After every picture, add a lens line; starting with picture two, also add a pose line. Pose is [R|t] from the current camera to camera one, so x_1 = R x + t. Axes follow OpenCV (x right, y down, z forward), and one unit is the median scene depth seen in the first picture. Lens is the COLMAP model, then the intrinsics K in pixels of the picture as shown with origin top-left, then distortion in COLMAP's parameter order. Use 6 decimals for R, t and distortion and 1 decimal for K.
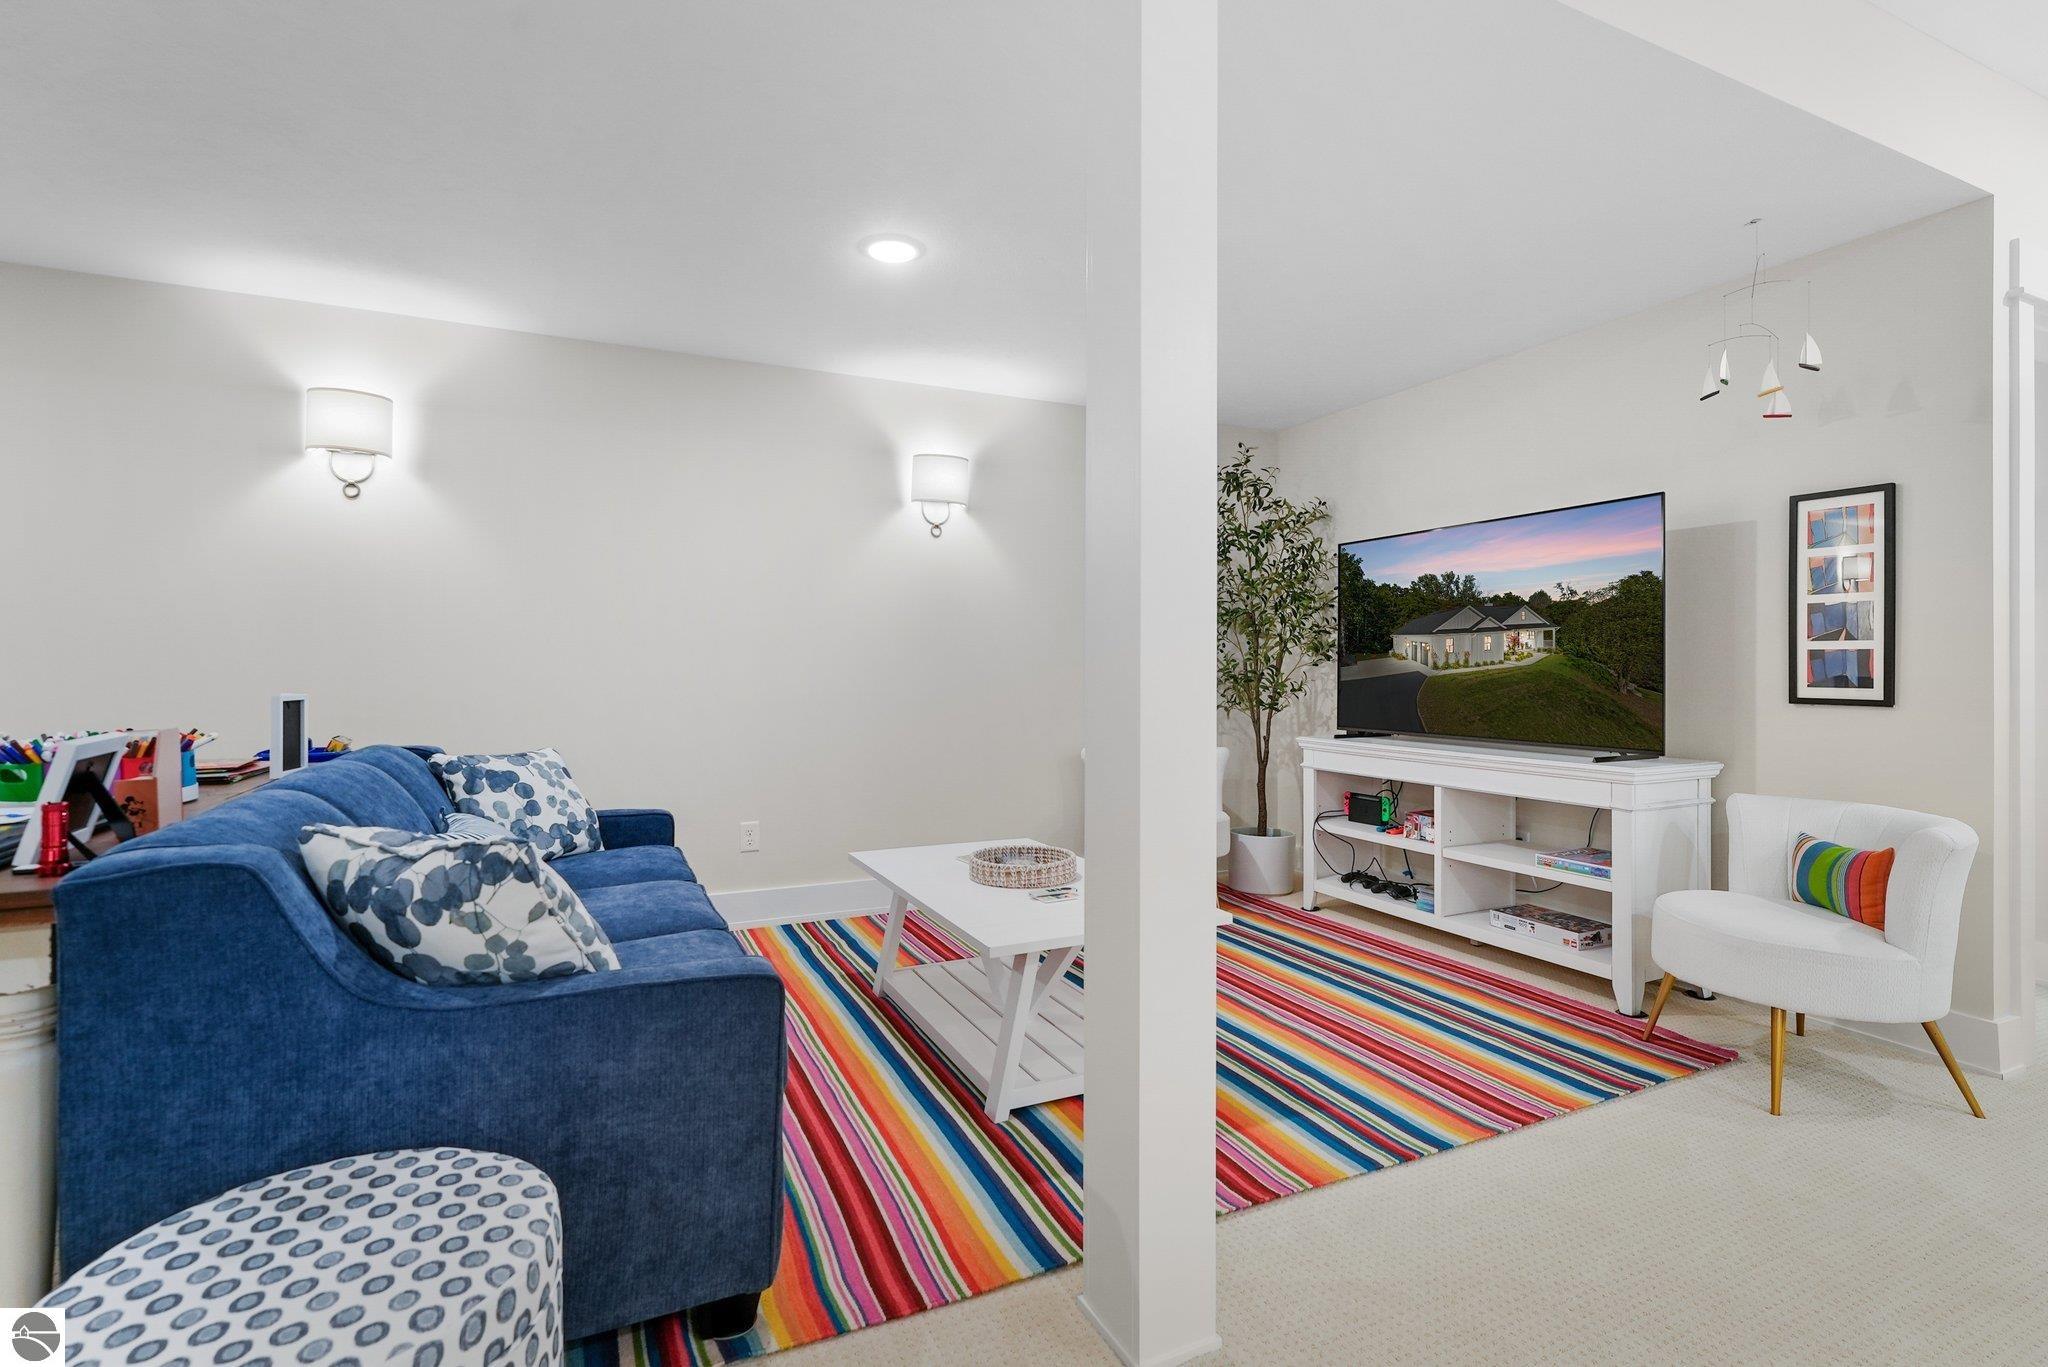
lens RADIAL K [[973.3, 0, 1038.5], [0, 973.3, 664.9], [0, 0, 1]] dist [0.001272, -0.000416]
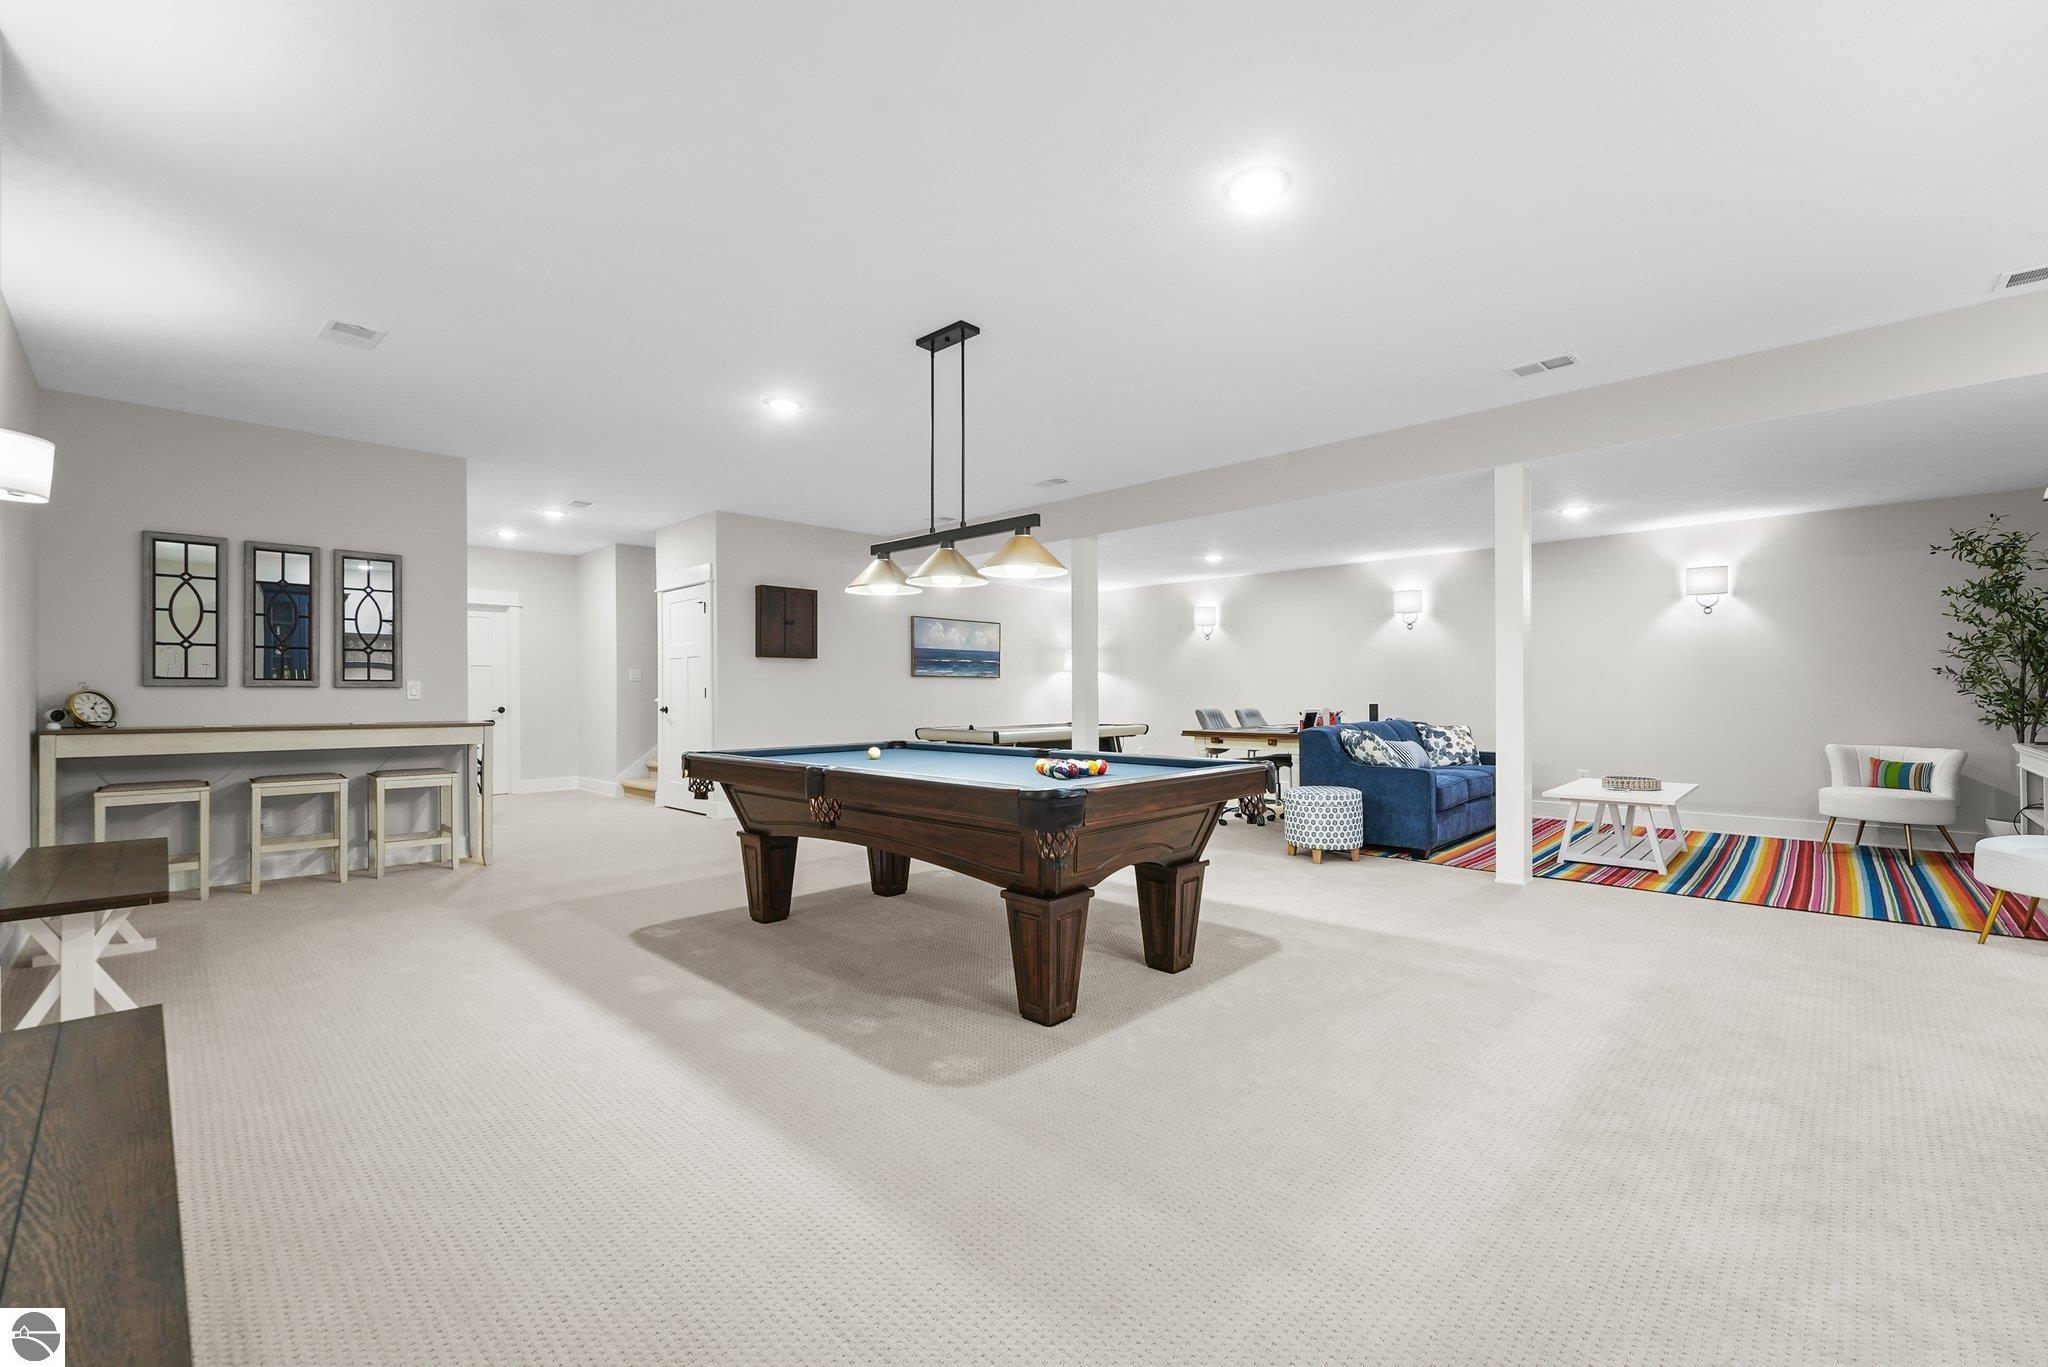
lens RADIAL K [[831.5, 0, 1035.2], [0, 831.5, 688.2], [0, 0, 1]] dist [0.002290, 0.000340]
pose [[0.354905, -0.010802, -0.934840, 1.063156], [0.006988, 0.999936, -0.008901, 0.001061], [0.934876, -0.003373, 0.354958, -0.768458]]
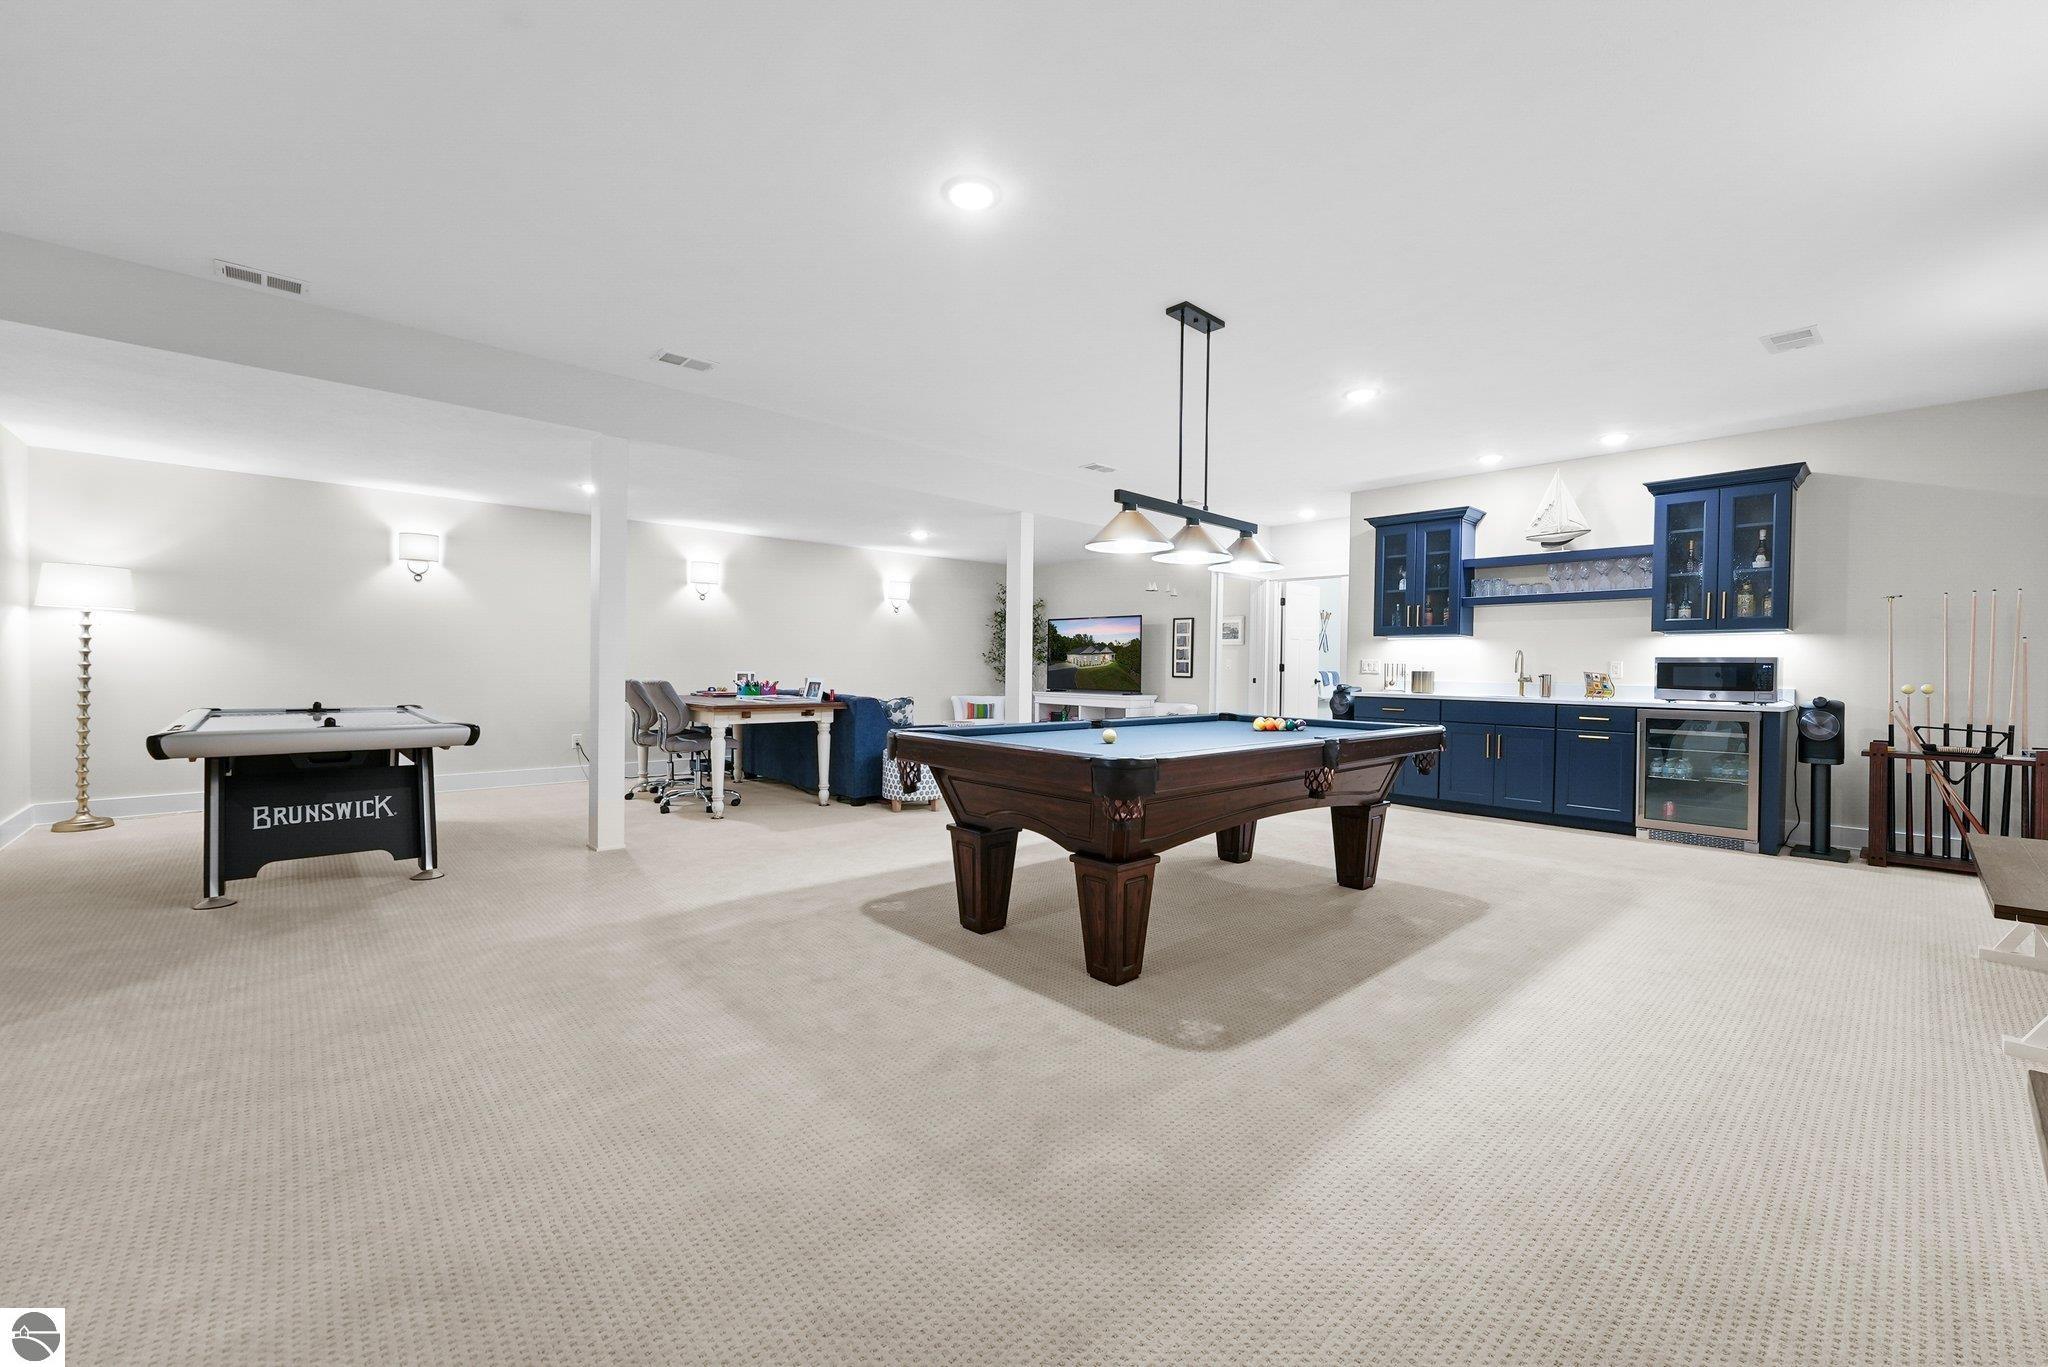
lens RADIAL K [[831.5, 0, 1031.3], [0, 831.5, 676.2], [0, 0, 1]] dist [0.002290, 0.000340]
pose [[0.955067, 0.004203, 0.296359, -0.525661], [-0.009438, 0.999824, 0.016238, -0.007046], [-0.296238, -0.018305, 0.954939, -1.491814]]
